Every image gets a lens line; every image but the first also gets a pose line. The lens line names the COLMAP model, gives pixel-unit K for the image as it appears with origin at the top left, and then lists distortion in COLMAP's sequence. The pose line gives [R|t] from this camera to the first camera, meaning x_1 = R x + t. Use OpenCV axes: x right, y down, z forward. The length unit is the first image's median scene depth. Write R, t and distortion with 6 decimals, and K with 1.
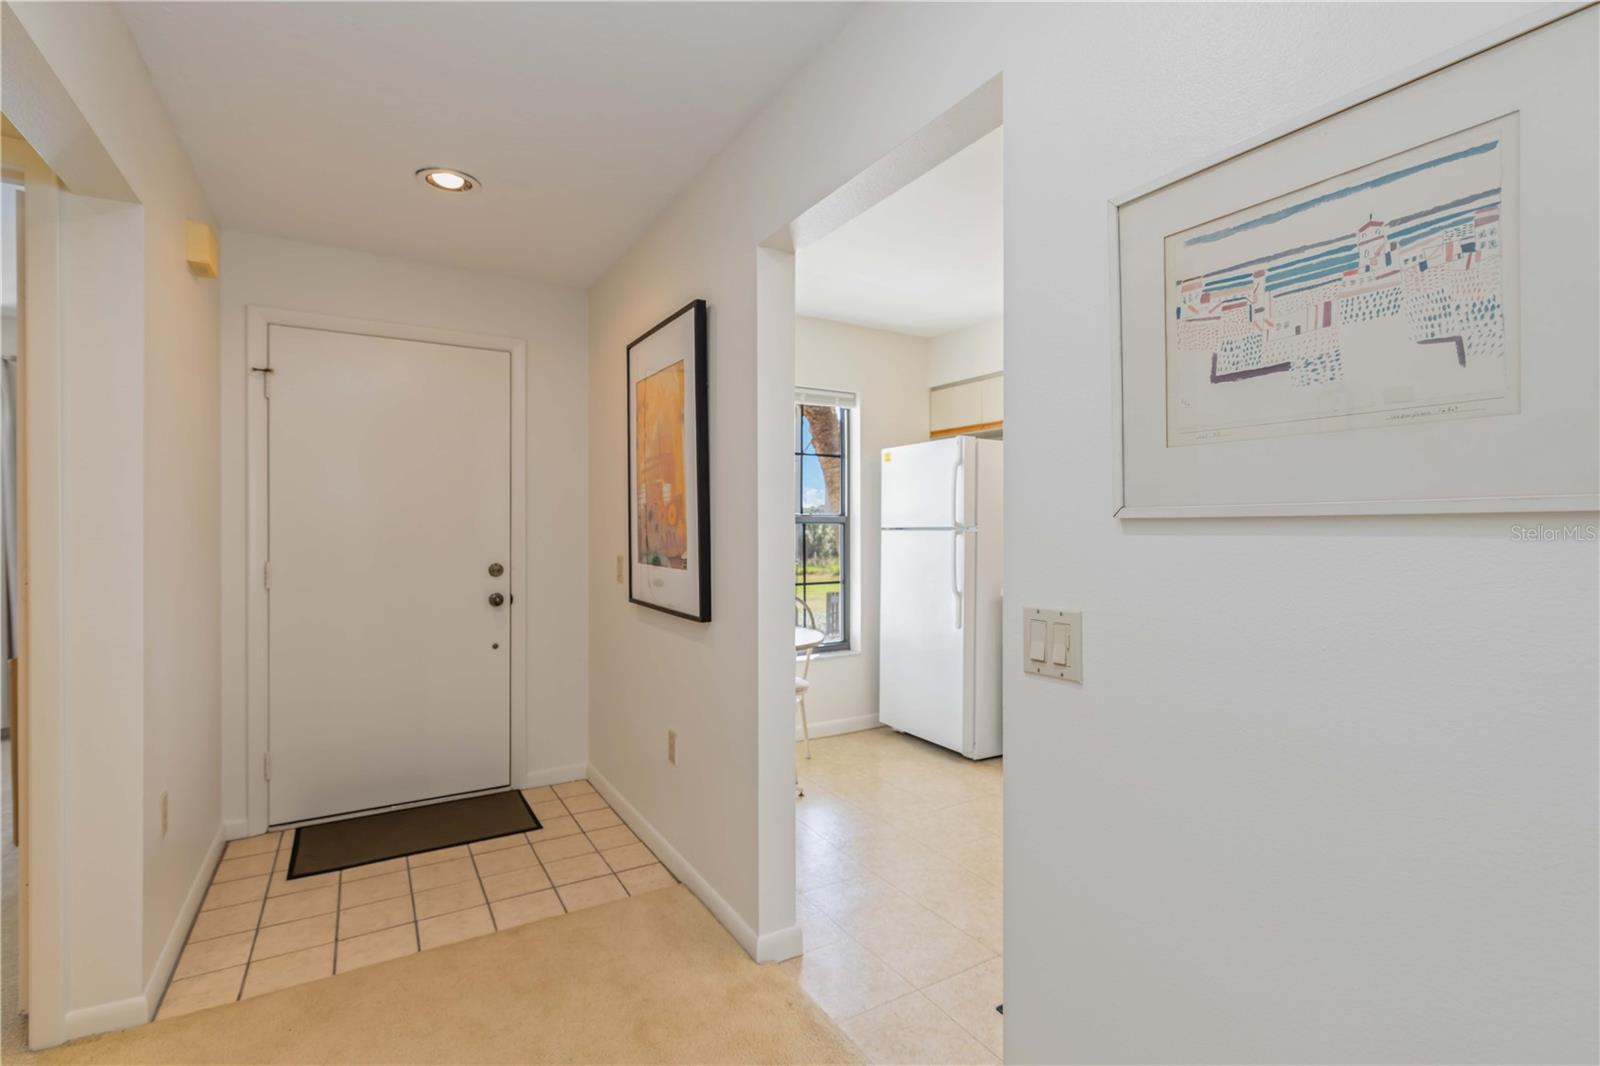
lens RADIAL K [[739.5, 0, 803.6], [0, 739.5, 530.1], [0, 0, 1]] dist [0.004569, 0.000308]
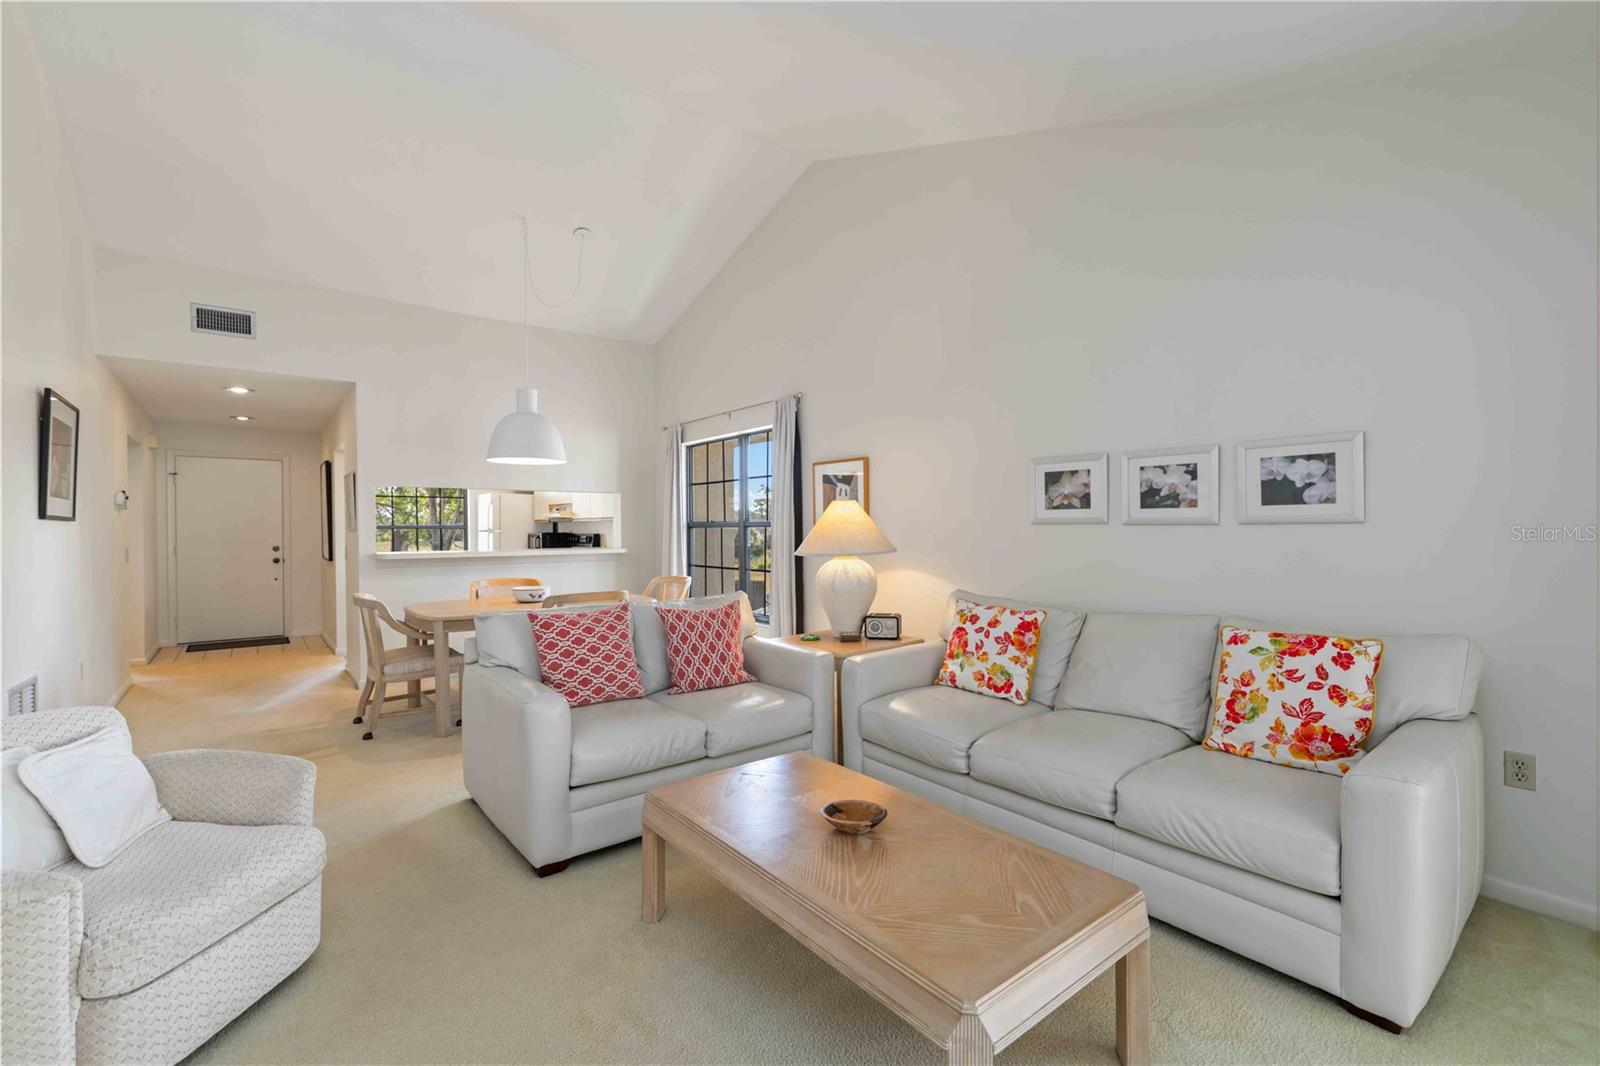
lens RADIAL K [[695.9, 0, 796.3], [0, 695.9, 533.9], [0, 0, 1]] dist [0.001588, 0.002785]
pose [[0.992351, -0.005529, 0.123322, 1.204361], [0.004921, 0.999974, 0.005235, 0.000690], [-0.123348, -0.004588, 0.992353, -1.799561]]
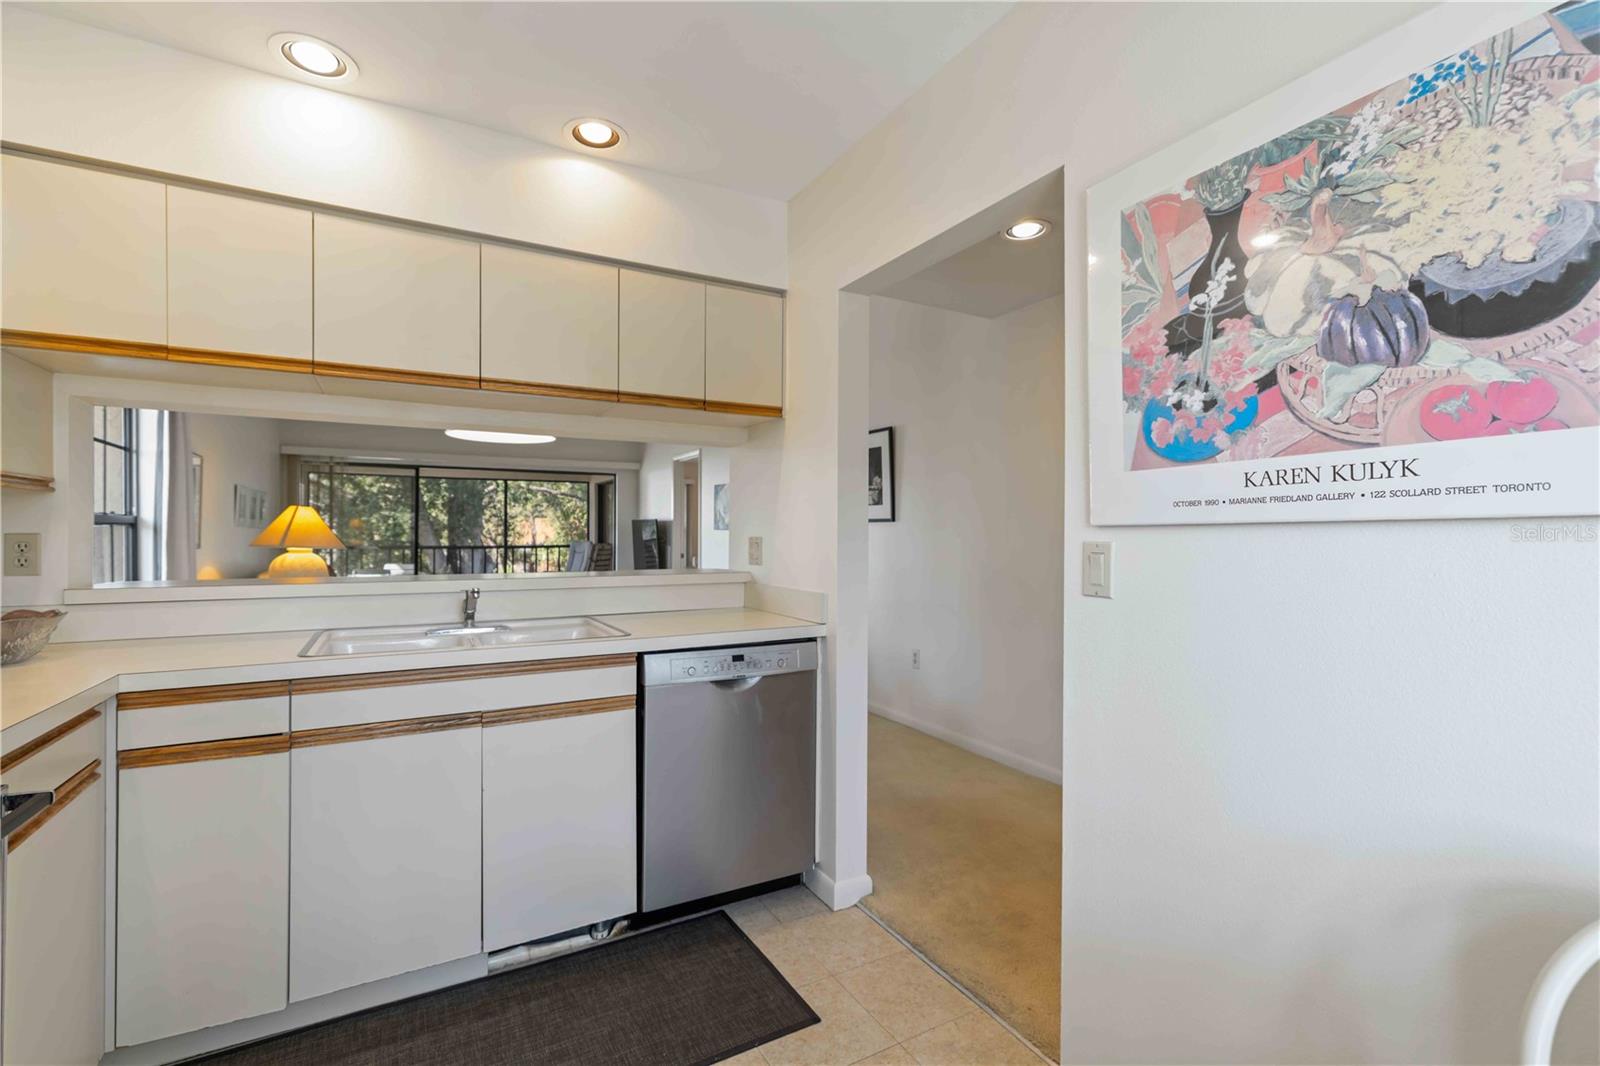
lens RADIAL K [[717.3, 0, 804.9], [0, 717.3, 533.2], [0, 0, 1]] dist [0.000791, 0.002815]
pose [[-0.999484, -0.003685, 0.031920, 0.164556], [-0.003546, 0.999984, 0.004401, -0.003314], [-0.031935, 0.004285, -0.999481, 1.274850]]
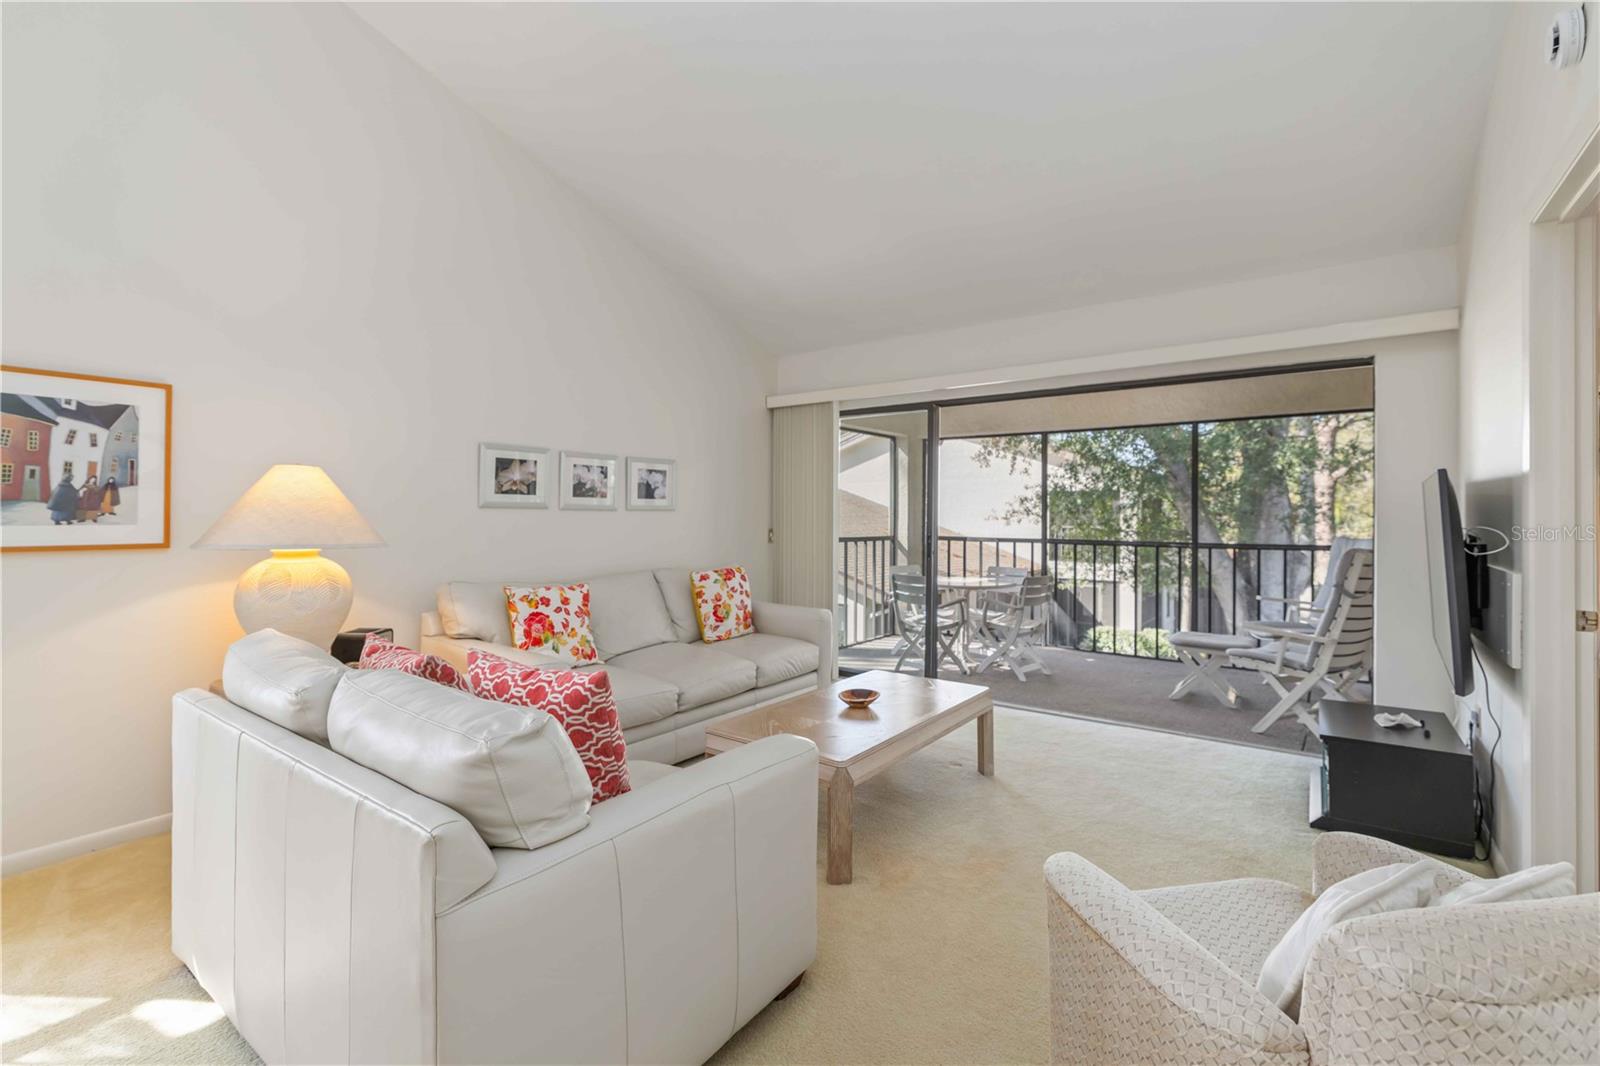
lens RADIAL K [[695.9, 0, 789.6], [0, 695.9, 514.0], [0, 0, 1]] dist [0.001588, 0.002785]
pose [[-0.366118, -0.001681, 0.930567, 0.433055], [-0.001718, 0.999998, 0.001131, 0.000818], [-0.930567, -0.001185, -0.366120, -0.687068]]
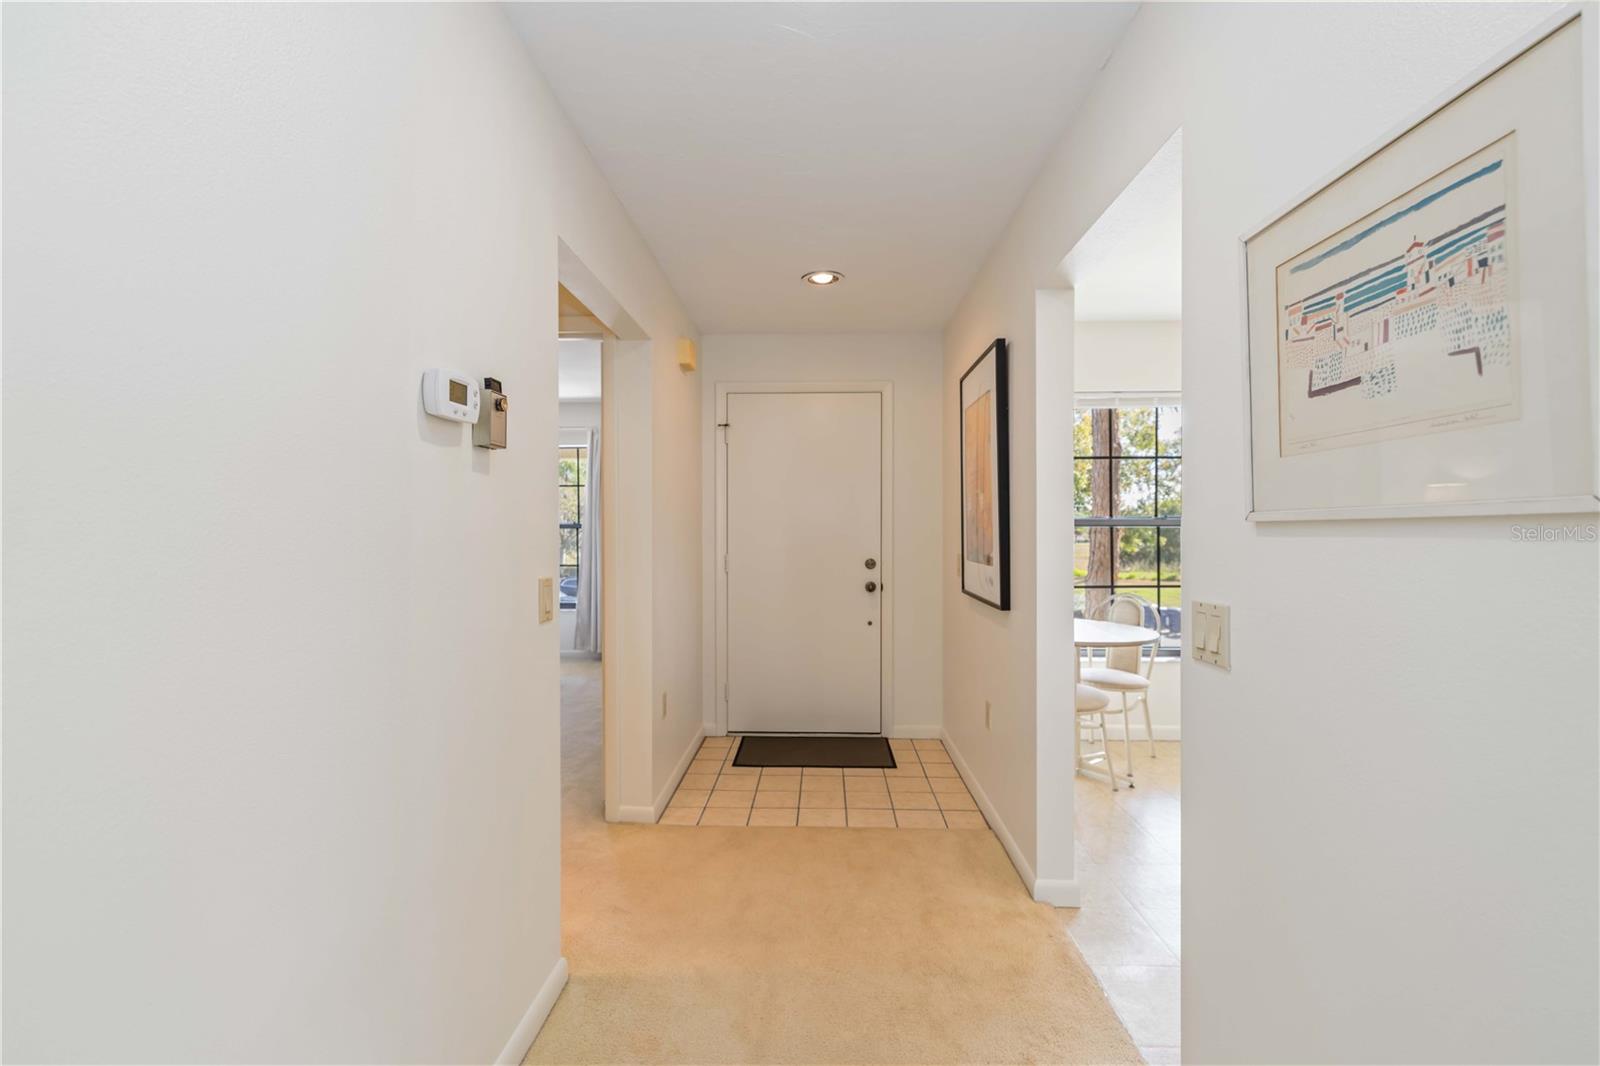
lens RADIAL K [[695.9, 0, 797.8], [0, 695.9, 536.6], [0, 0, 1]] dist [0.001588, 0.002785]
pose [[0.837934, 0.003485, -0.545761, 0.159406], [-0.000796, 0.999986, 0.005163, 0.000751], [0.545772, -0.003892, 0.837925, -0.091998]]
